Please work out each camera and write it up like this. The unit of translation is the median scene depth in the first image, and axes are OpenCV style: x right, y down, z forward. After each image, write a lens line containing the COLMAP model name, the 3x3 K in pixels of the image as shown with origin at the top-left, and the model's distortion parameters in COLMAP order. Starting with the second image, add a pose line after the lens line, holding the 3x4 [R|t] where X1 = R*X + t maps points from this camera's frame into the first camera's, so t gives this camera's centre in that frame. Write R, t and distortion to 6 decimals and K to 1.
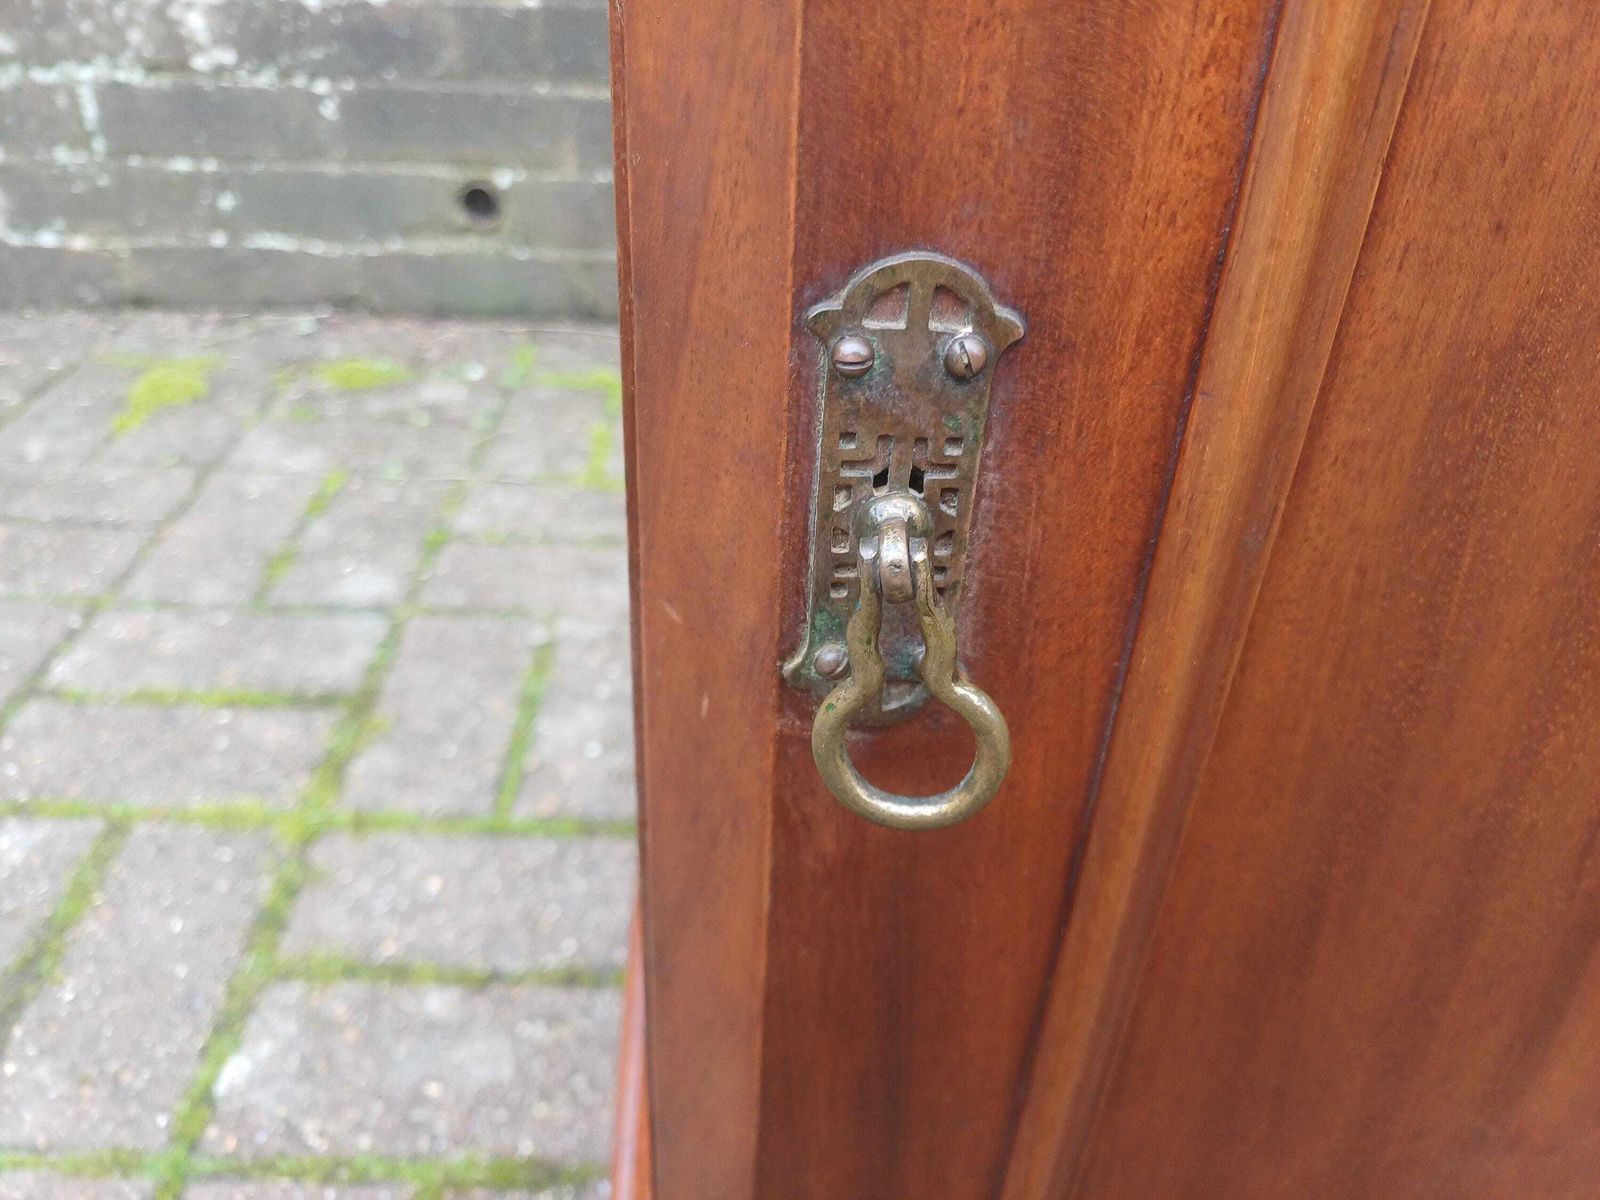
lens RADIAL K [[1225.4, 0, 810.8], [0, 1225.4, 588.7], [0, 0, 1]] dist [-0.011517, -0.002983]
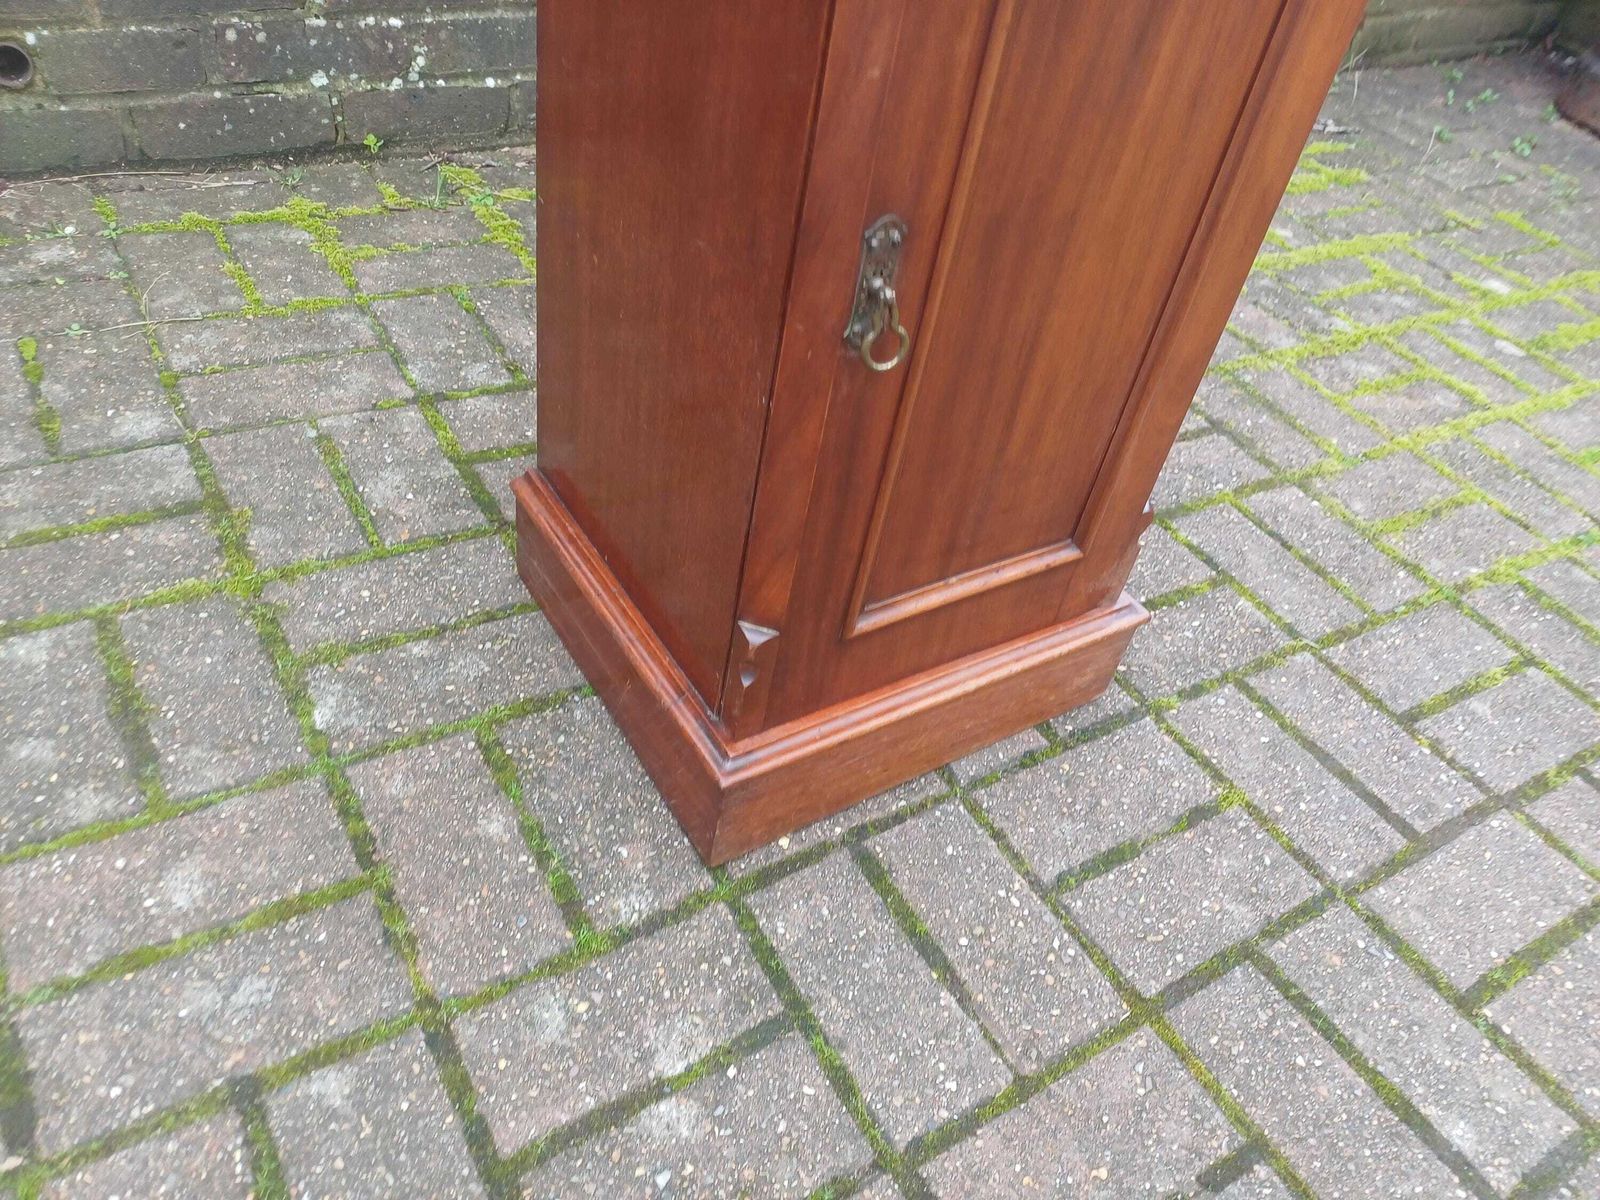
lens RADIAL K [[1168.8, 0, 798.9], [0, 1168.8, 594.9], [0, 0, 1]] dist [0.036397, -0.023978]
pose [[0.864176, -0.270073, 0.424571, -0.391898], [0.177941, 0.953261, 0.244195, -0.012978], [-0.470678, -0.135479, 0.871842, -0.438993]]
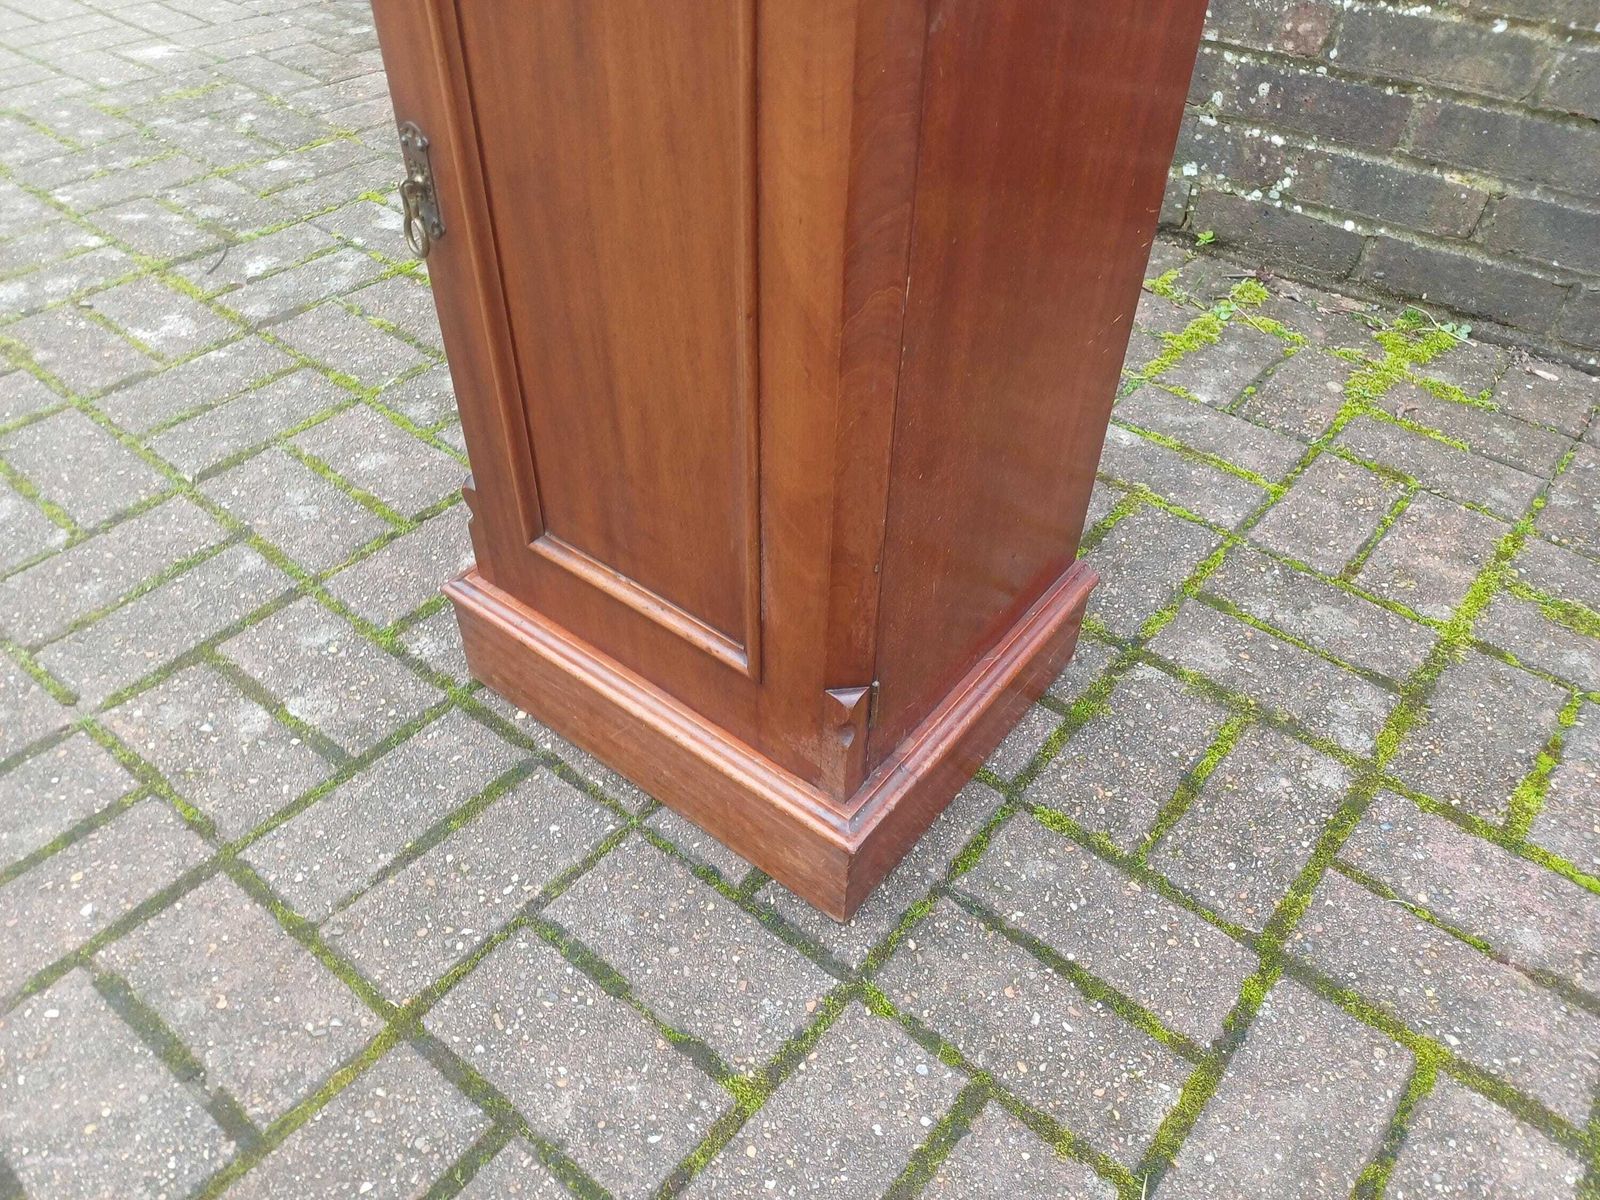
lens RADIAL K [[1167.1, 0, 837.7], [0, 1167.1, 602.8], [0, 0, 1]] dist [0.031574, -0.013522]
pose [[0.766427, 0.410568, -0.493988, 0.820266], [-0.347341, 0.911822, 0.218940, -0.021970], [0.540319, 0.003781, 0.841452, -0.367314]]
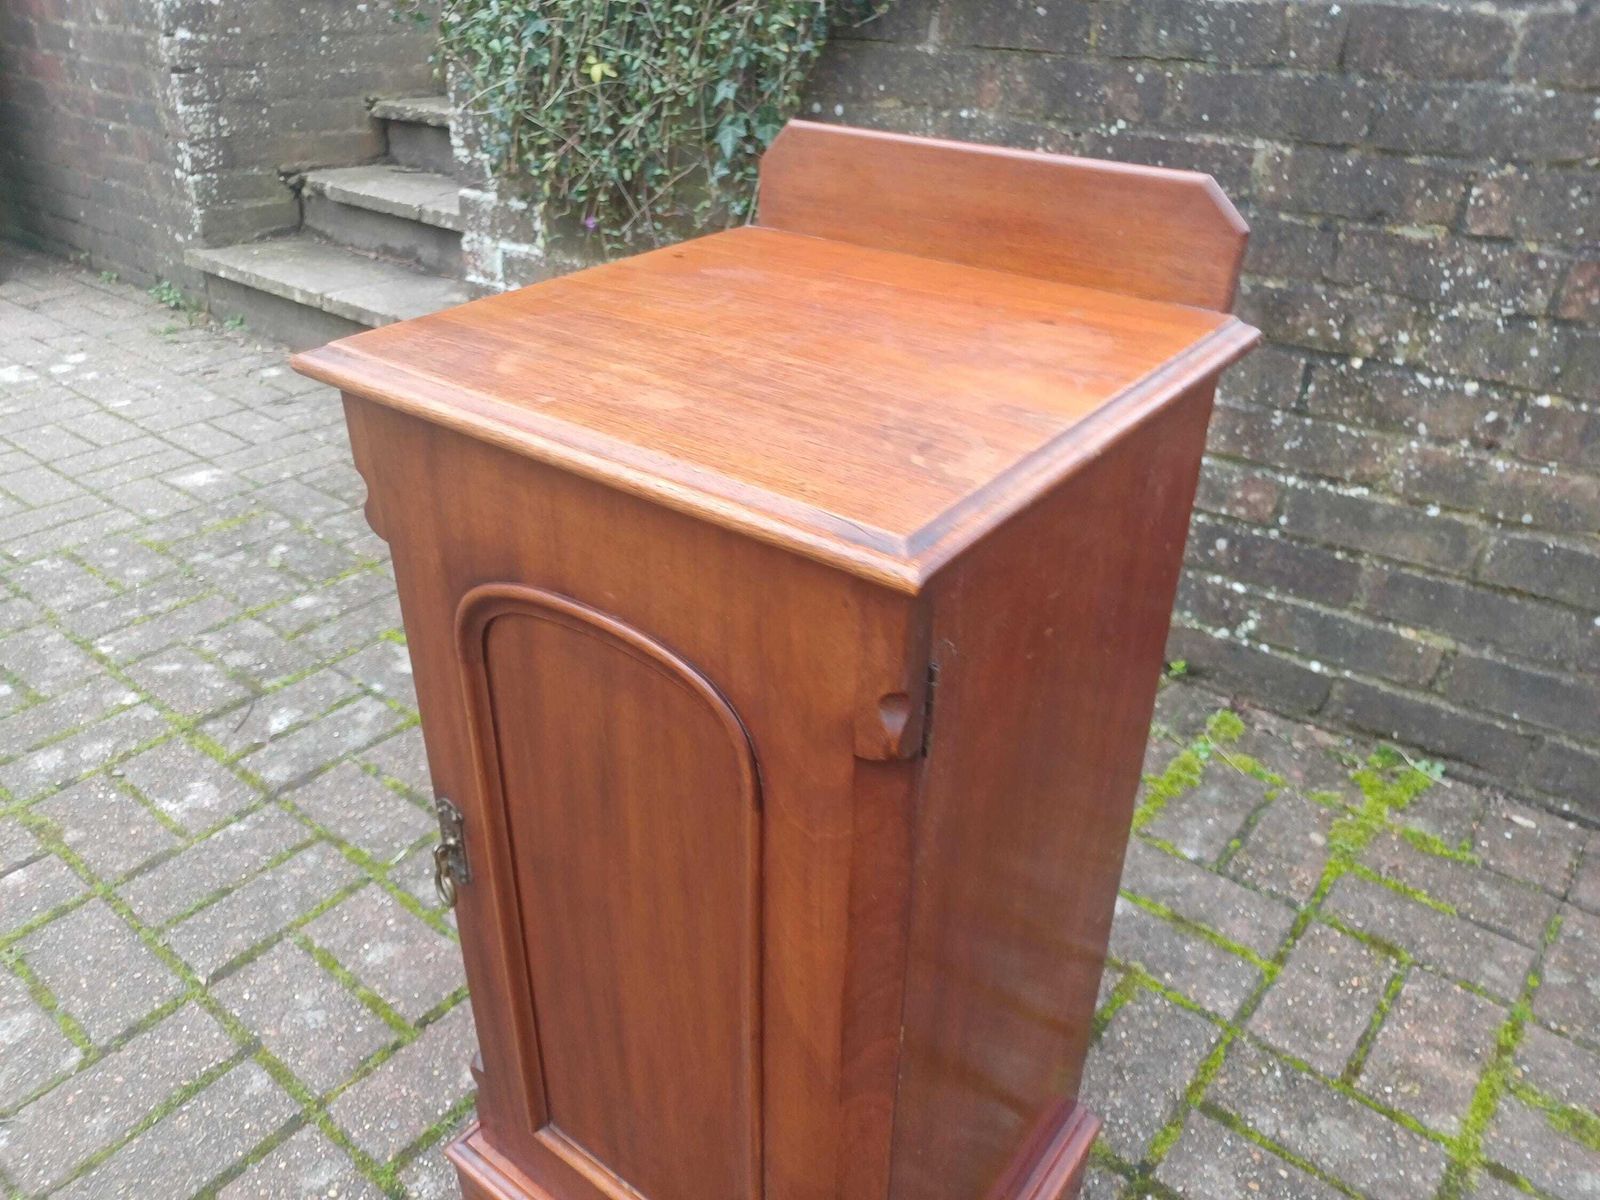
lens RADIAL K [[1186.6, 0, 808.1], [0, 1186.6, 605.1], [0, 0, 1]] dist [0.028755, -0.021657]
pose [[0.763780, 0.287093, -0.578116, 0.747128], [-0.334136, 0.942154, 0.026430, -0.317258], [0.552262, 0.172982, 0.815527, -0.473404]]
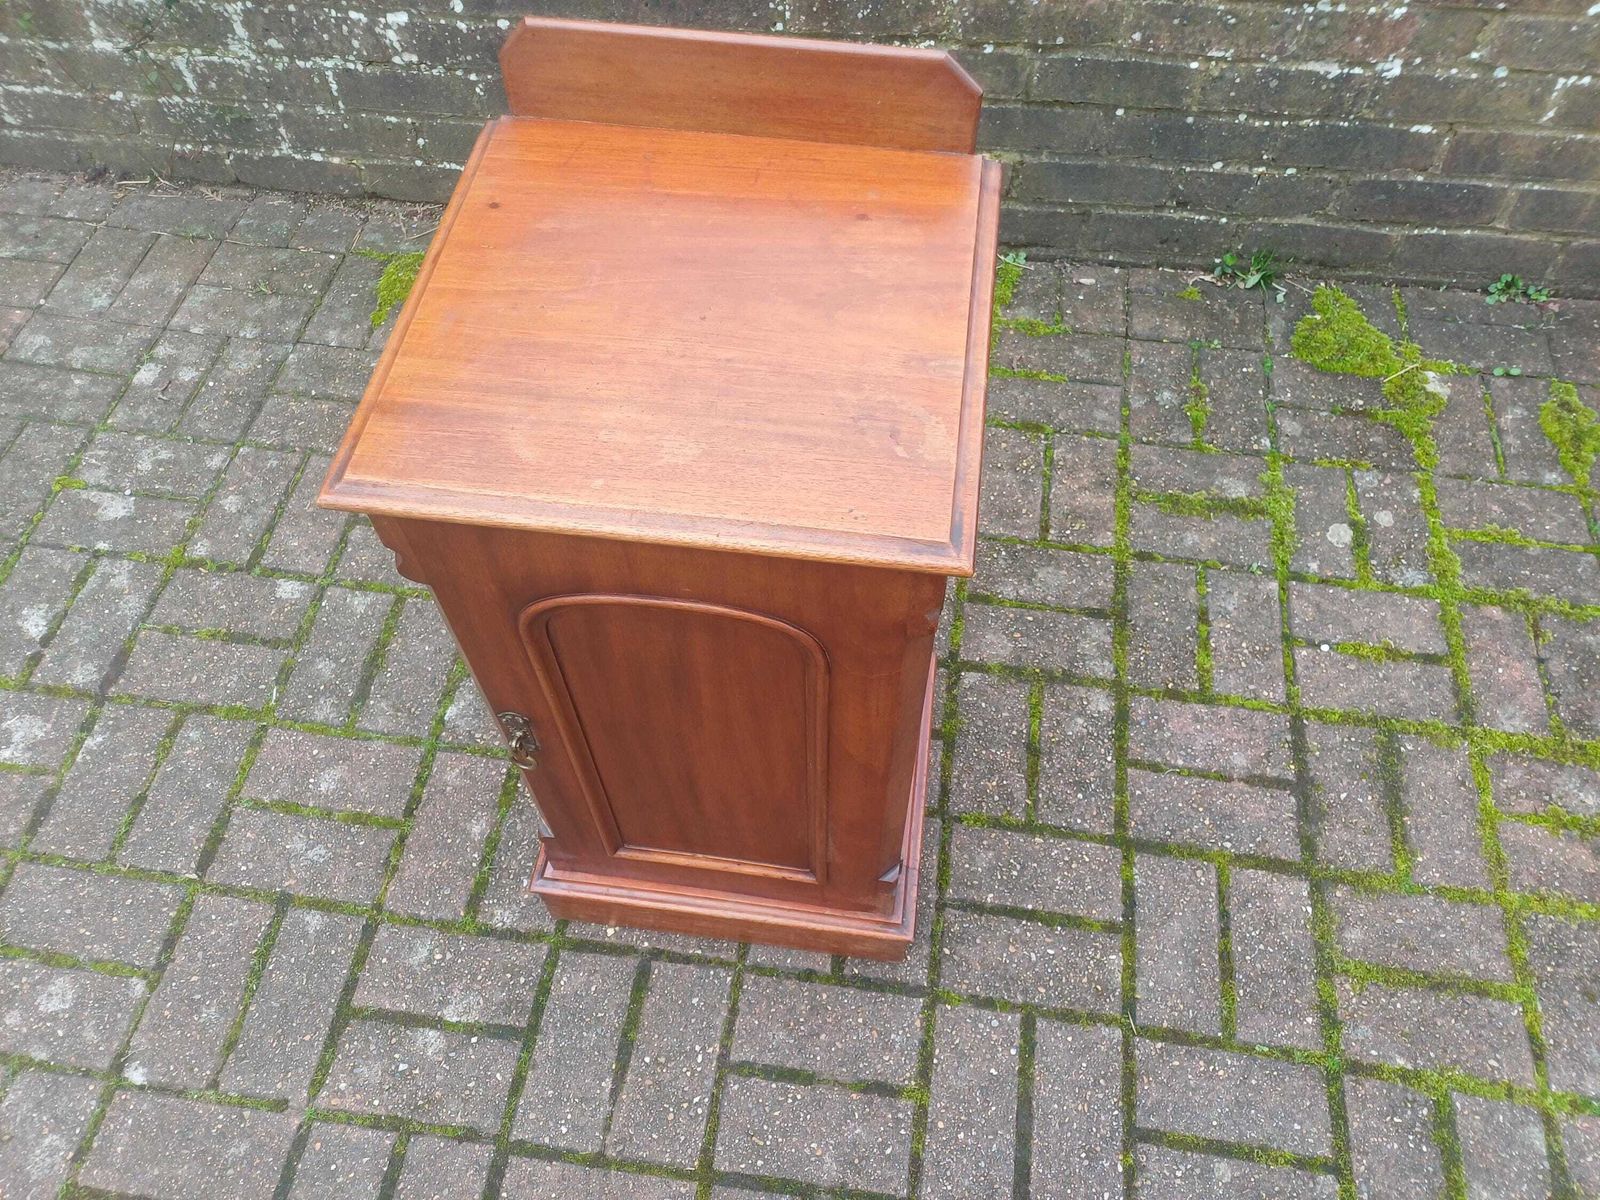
lens RADIAL K [[1144.0, 0, 816.3], [0, 1144.0, 595.1], [0, 0, 1]] dist [0.041667, -0.033268]
pose [[0.984443, 0.114400, -0.133360, 0.457164], [-0.053331, 0.917741, 0.393584, -0.638314], [0.167416, -0.380349, 0.909564, -0.777679]]
